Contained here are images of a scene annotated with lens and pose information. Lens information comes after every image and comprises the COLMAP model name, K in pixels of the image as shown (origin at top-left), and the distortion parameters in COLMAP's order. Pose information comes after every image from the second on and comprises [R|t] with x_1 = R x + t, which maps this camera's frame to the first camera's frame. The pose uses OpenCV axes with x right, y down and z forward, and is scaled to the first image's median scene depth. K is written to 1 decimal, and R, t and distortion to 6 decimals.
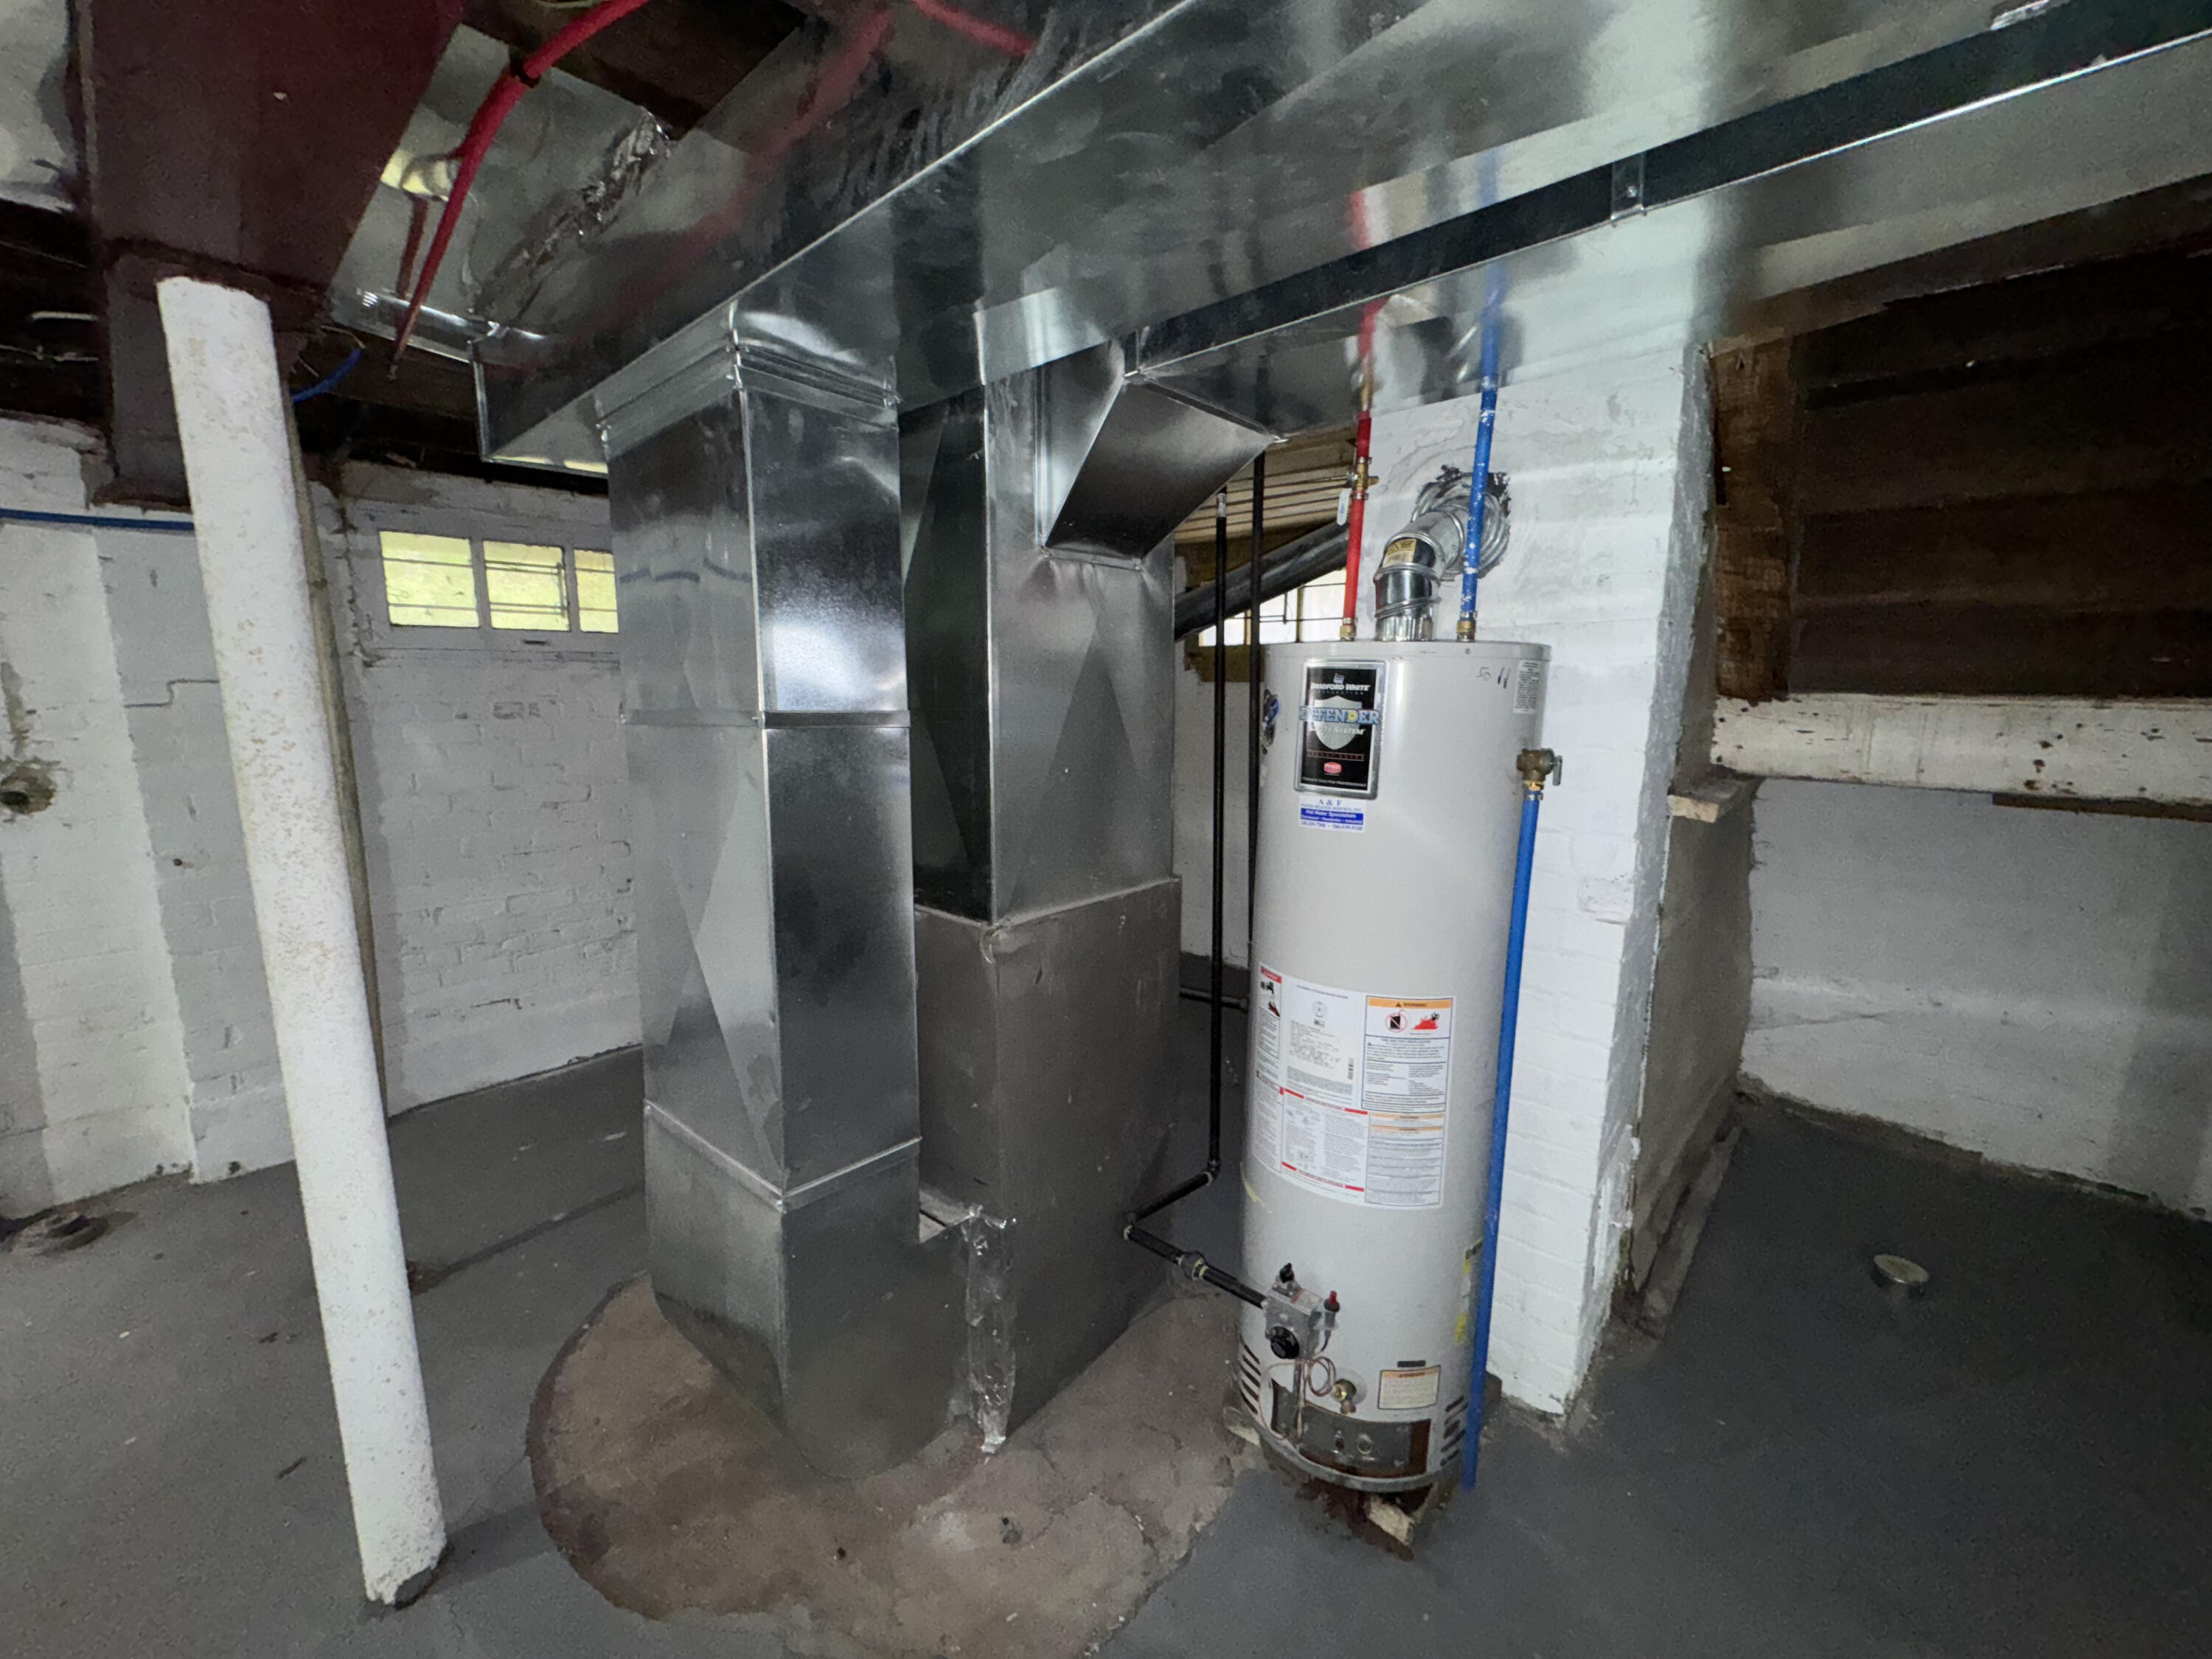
lens RADIAL K [[878.5, 0, 1106.0], [0, 878.5, 829.5], [0, 0, 1]] dist [-0.002317, -0.000140]
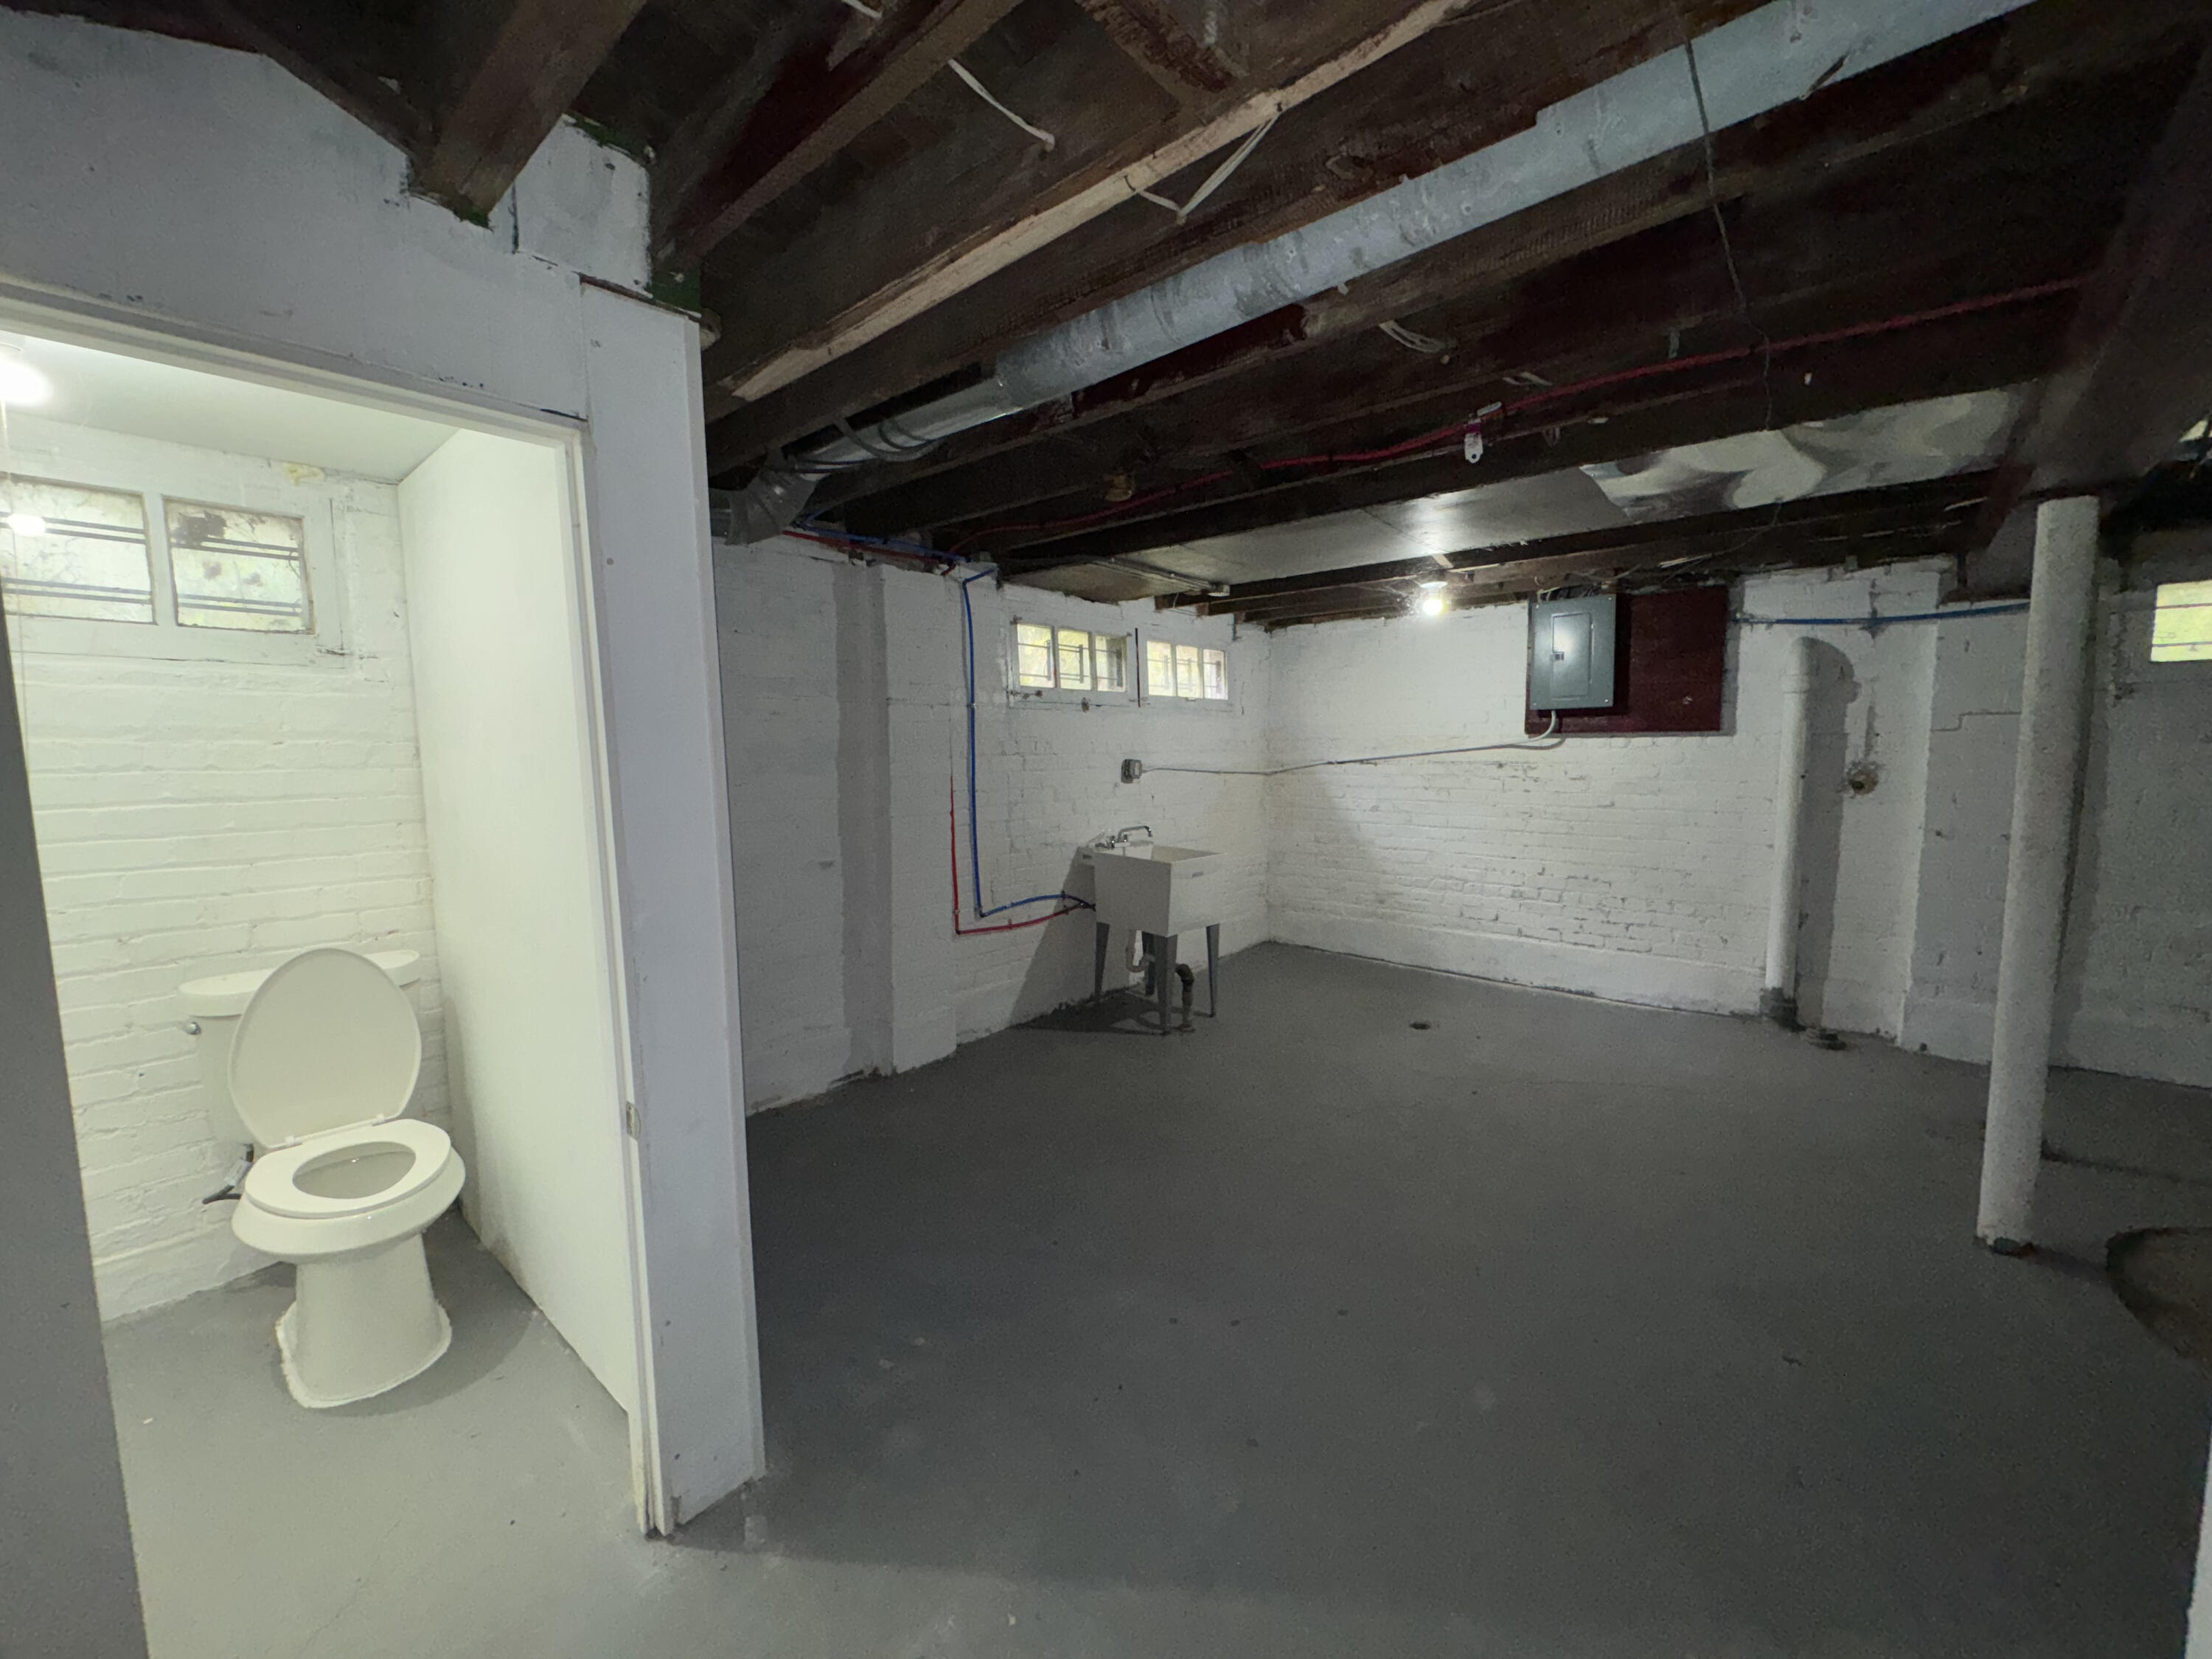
lens RADIAL K [[878.5, 0, 1106.0], [0, 878.5, 829.5], [0, 0, 1]] dist [-0.002317, -0.000140]
pose [[0.021840, 0.093699, -0.995361, 0.428668], [-0.149064, 0.984775, 0.089432, 0.113322], [0.988586, 0.146419, 0.035475, -0.491639]]
